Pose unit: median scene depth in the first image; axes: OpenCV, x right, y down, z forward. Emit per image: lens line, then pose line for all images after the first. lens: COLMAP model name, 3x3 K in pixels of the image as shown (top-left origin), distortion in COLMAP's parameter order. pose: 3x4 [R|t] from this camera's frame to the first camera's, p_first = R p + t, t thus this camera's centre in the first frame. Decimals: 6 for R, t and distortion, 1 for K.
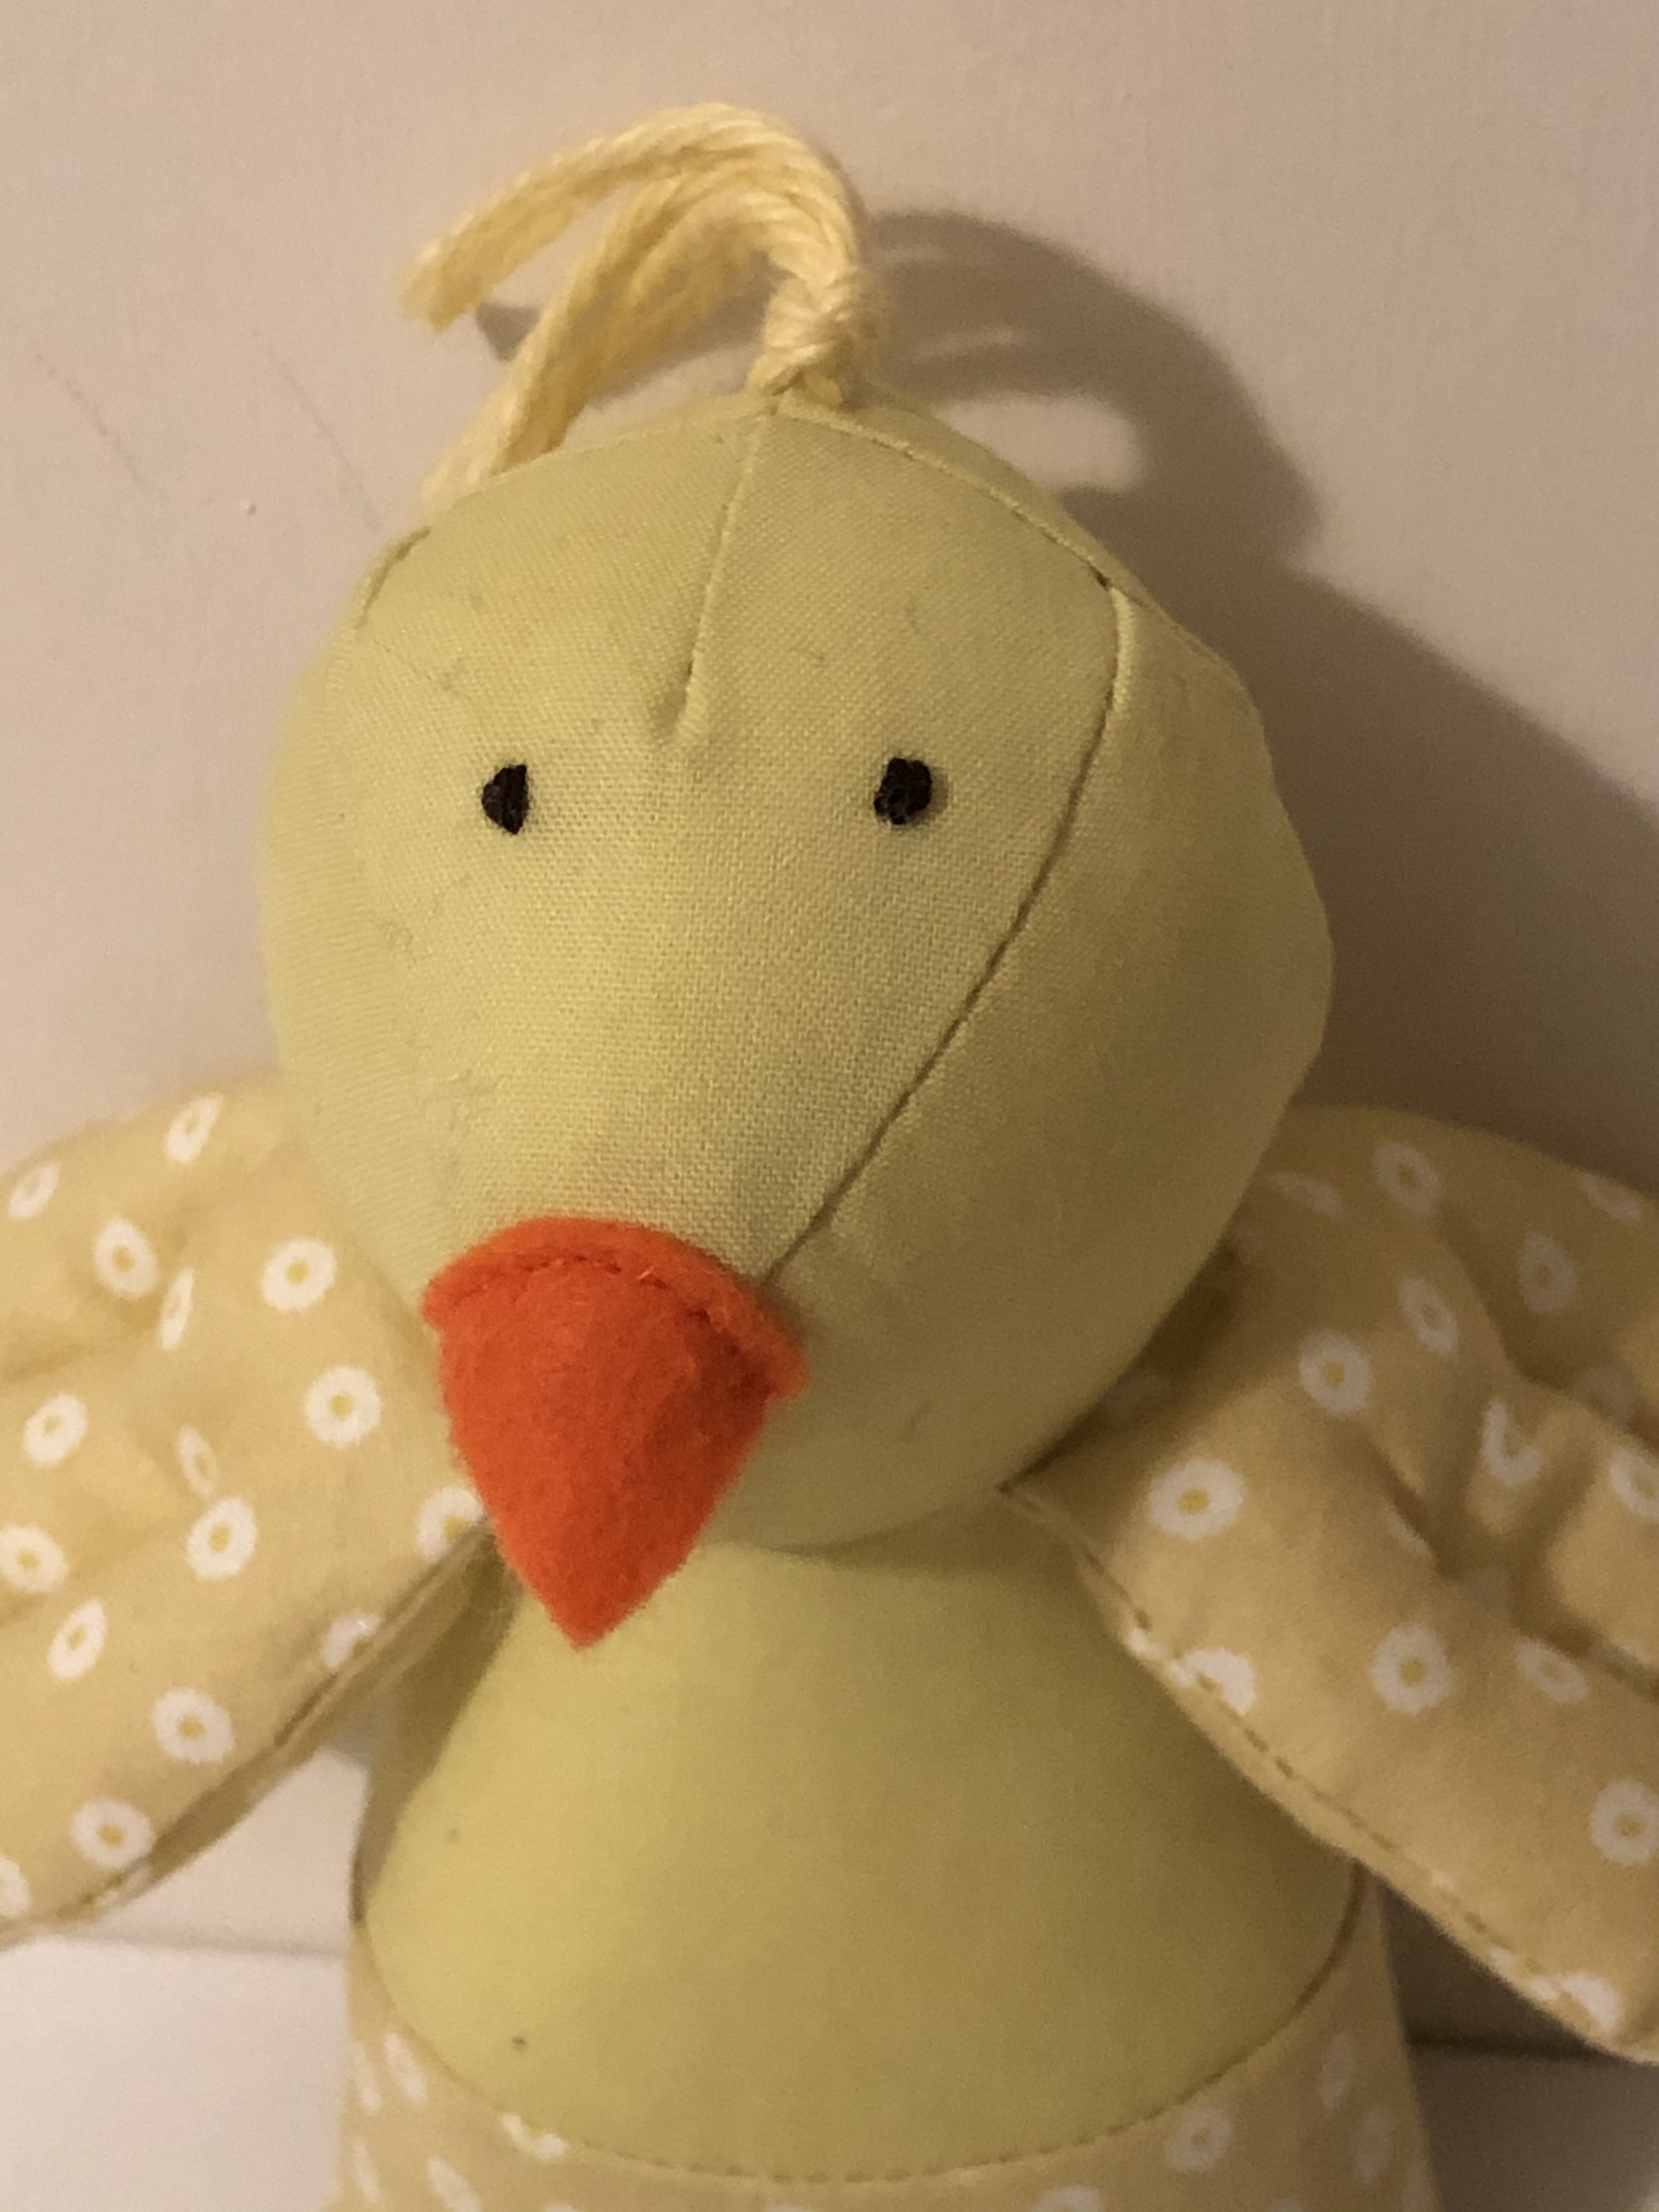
lens RADIAL K [[4444.6, 0, 826.3], [0, 4444.6, 1106.2], [0, 0, 1]] dist [0.166756, 0.000000]
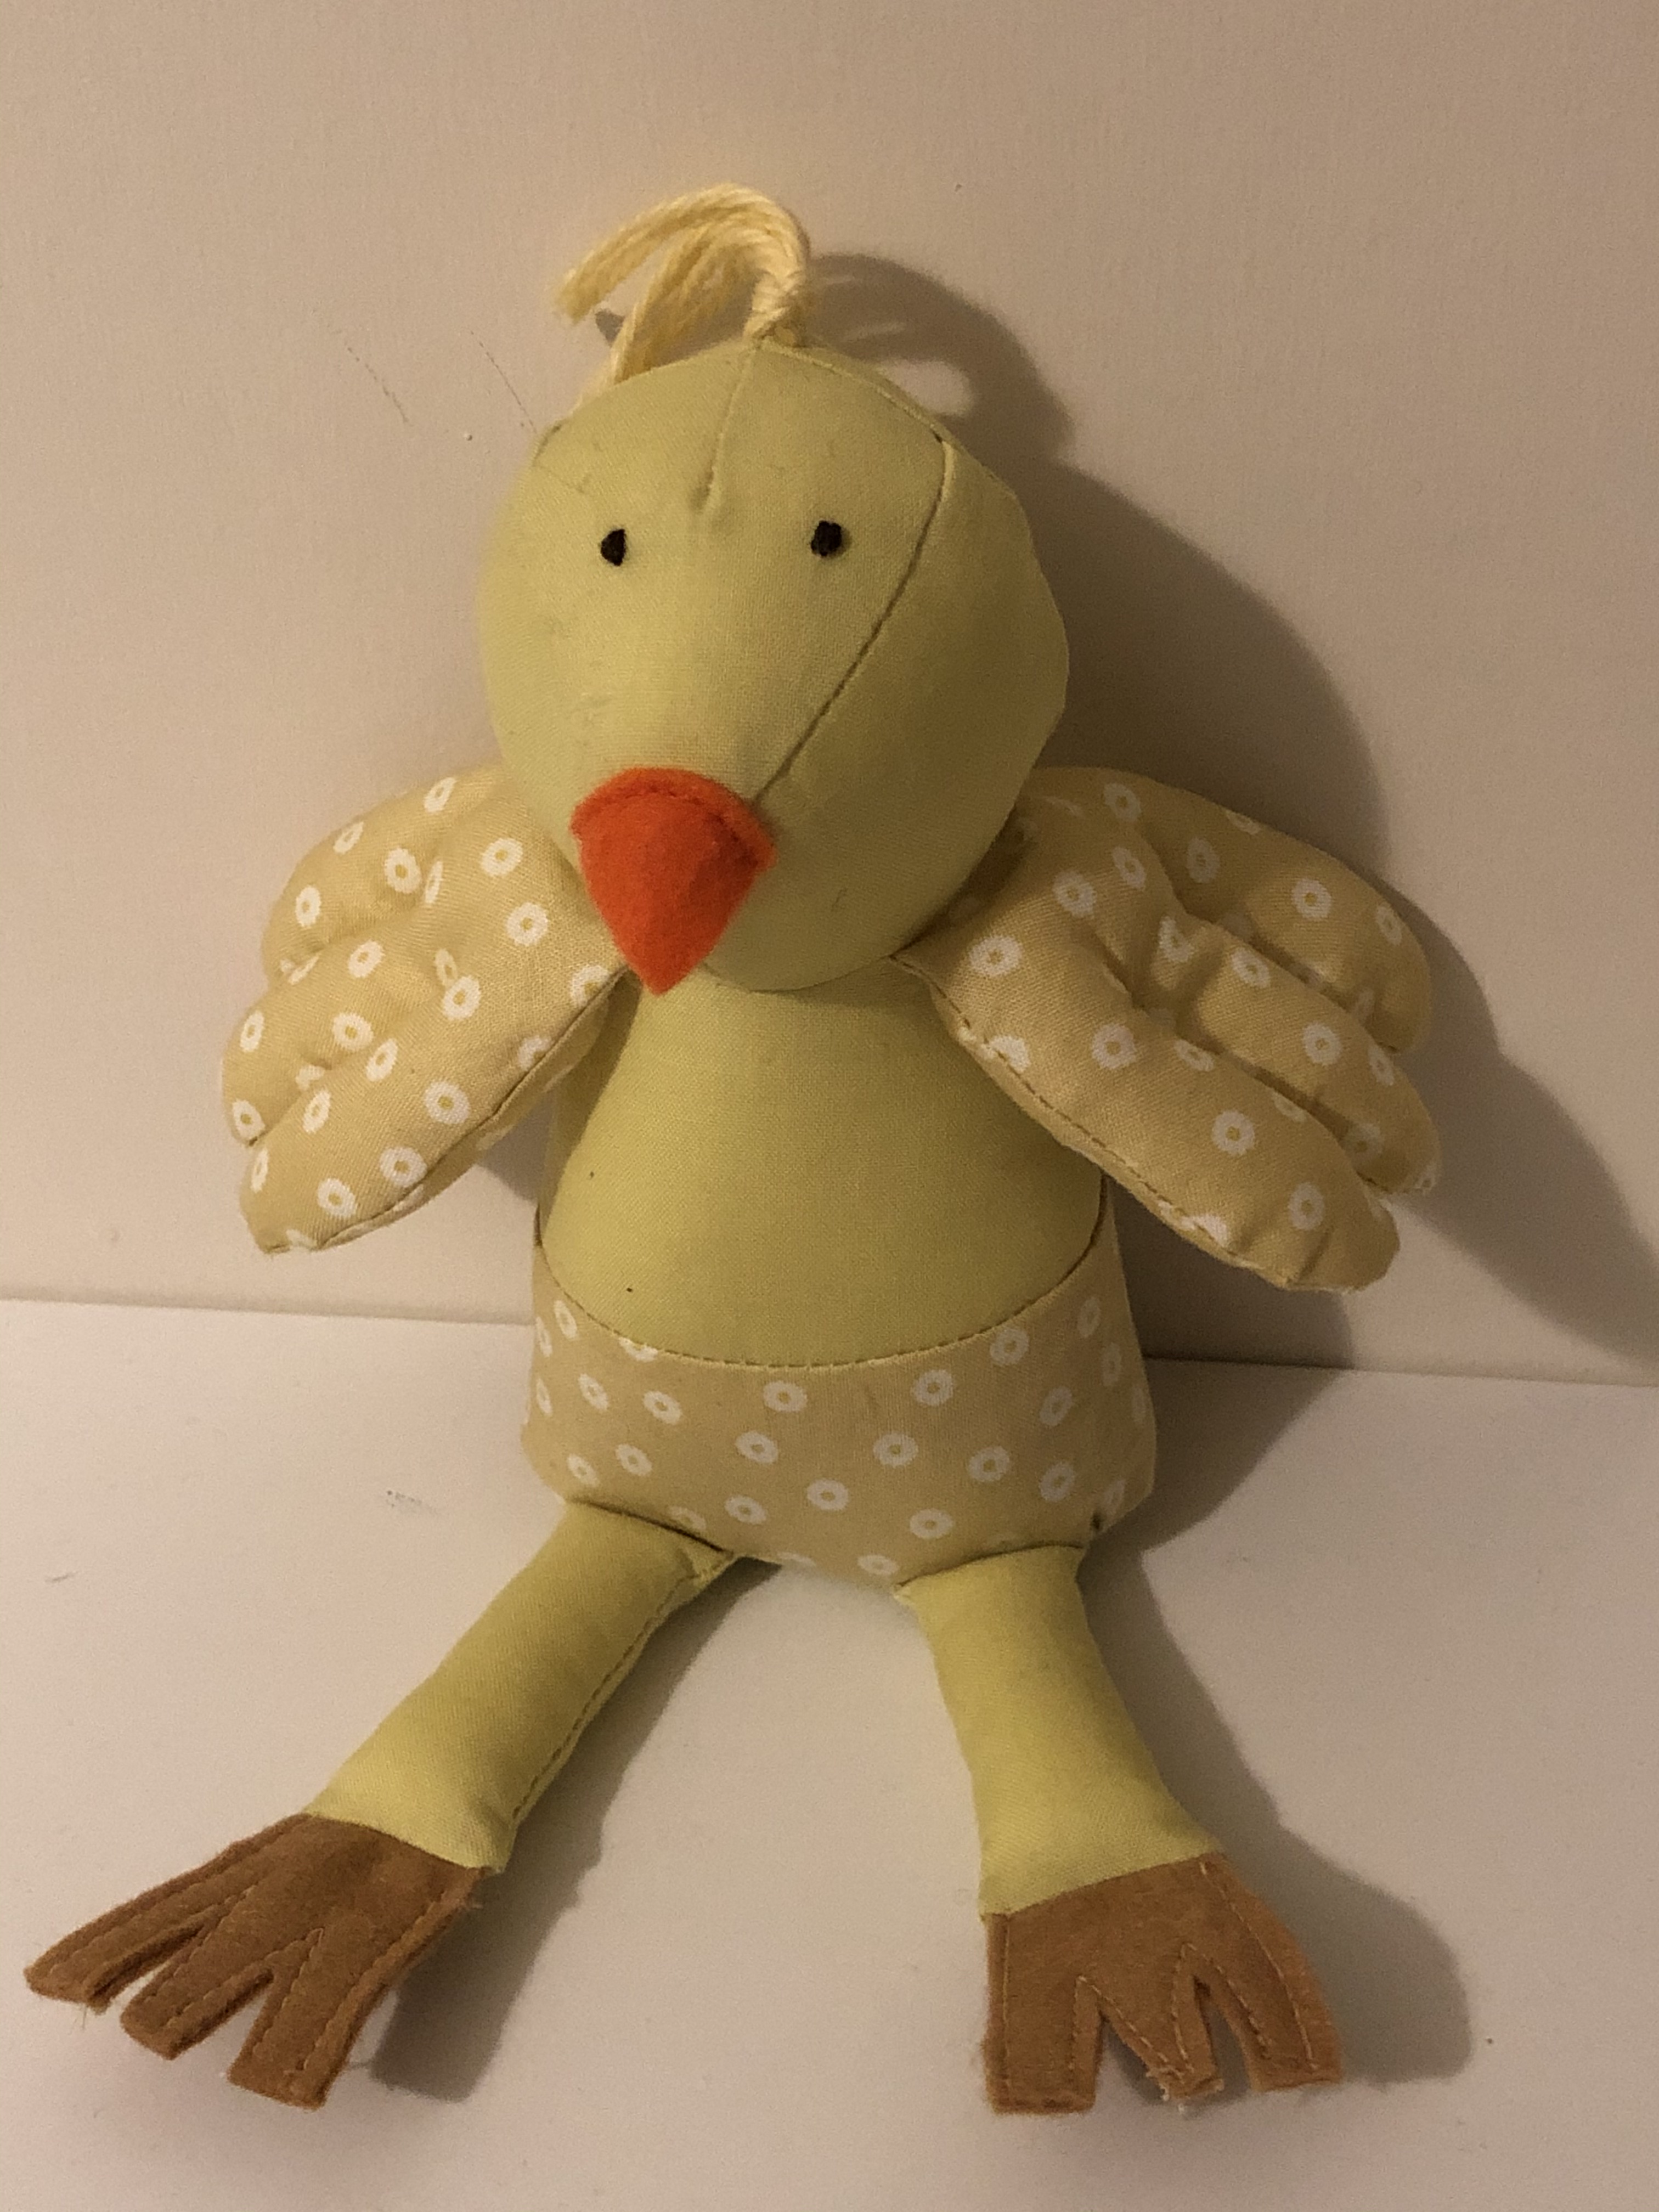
lens RADIAL K [[3164.9, 0, 836.7], [0, 3164.9, 1104.8], [0, 0, 1]] dist [0.143313, 0.000000]
pose [[0.999961, -0.006107, -0.006339, 0.024995], [0.006167, 0.999935, 0.009616, 0.133303], [0.006280, -0.009655, 0.999934, -0.290717]]
